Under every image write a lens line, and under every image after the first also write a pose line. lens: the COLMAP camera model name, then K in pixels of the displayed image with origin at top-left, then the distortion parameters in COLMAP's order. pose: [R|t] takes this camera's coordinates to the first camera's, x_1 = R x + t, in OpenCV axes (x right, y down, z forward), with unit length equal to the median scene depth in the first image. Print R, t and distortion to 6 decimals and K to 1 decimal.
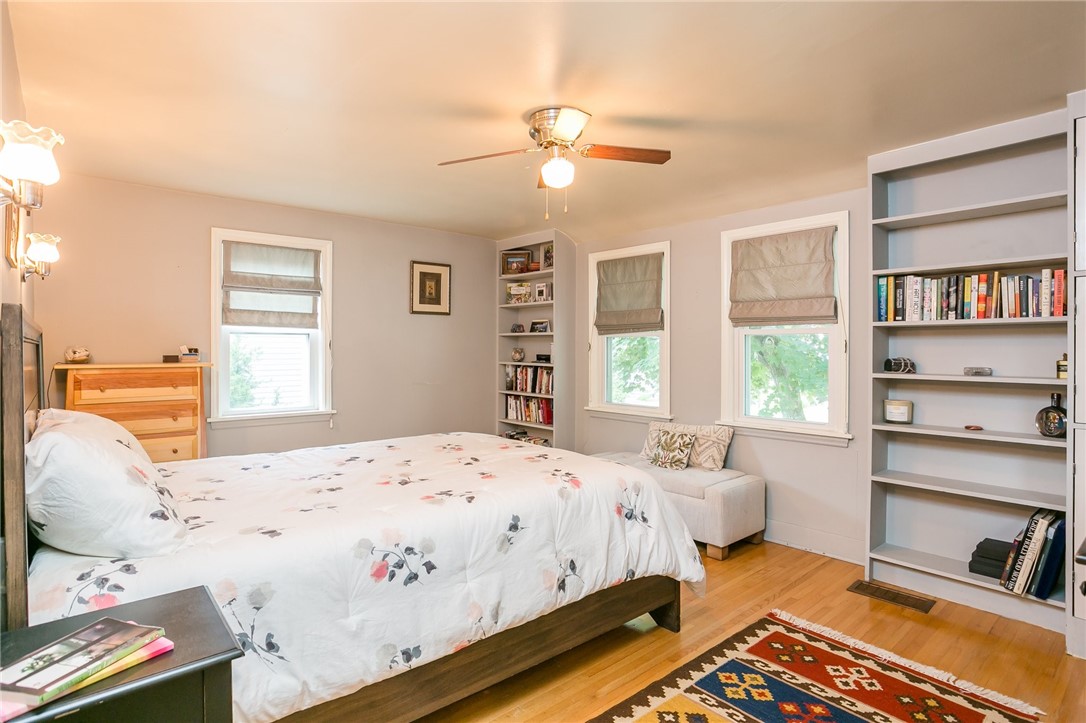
lens RADIAL K [[573.2, 0, 542.1], [0, 573.2, 354.1], [0, 0, 1]] dist [-0.049131, 0.031296]
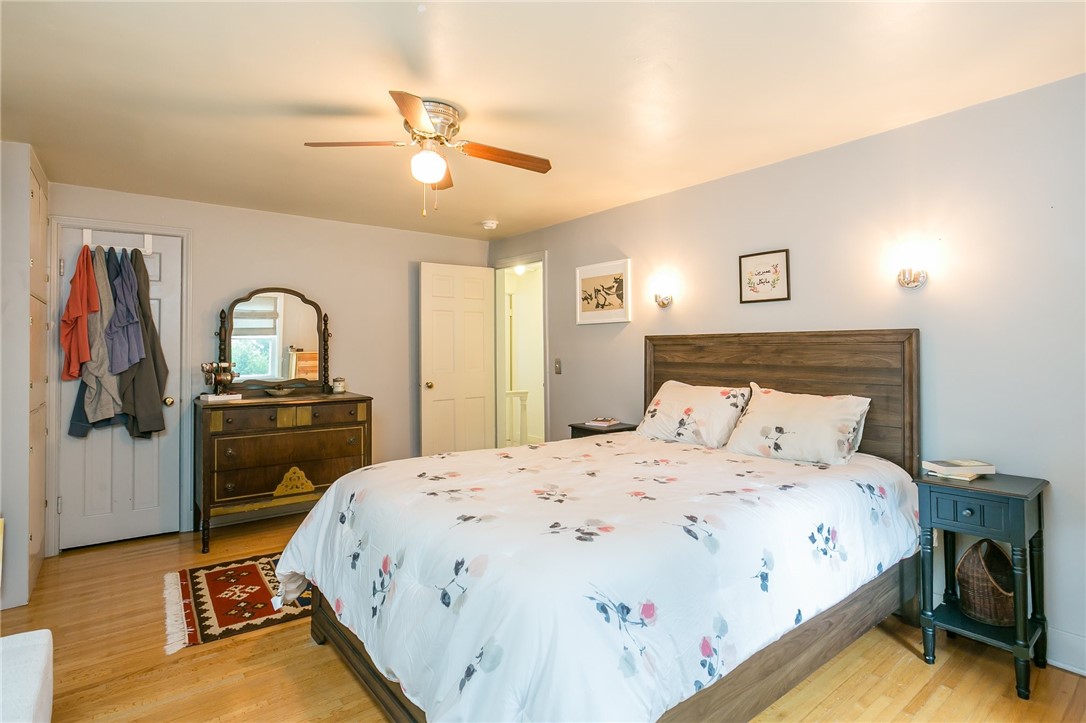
lens RADIAL K [[573.2, 0, 542.1], [0, 573.2, 354.1], [0, 0, 1]] dist [-0.049131, 0.031296]
pose [[-0.999111, 0.002150, 0.042111, -0.222332], [0.002487, 0.999965, 0.007956, -0.012454], [-0.042092, 0.008053, -0.999081, 2.101959]]
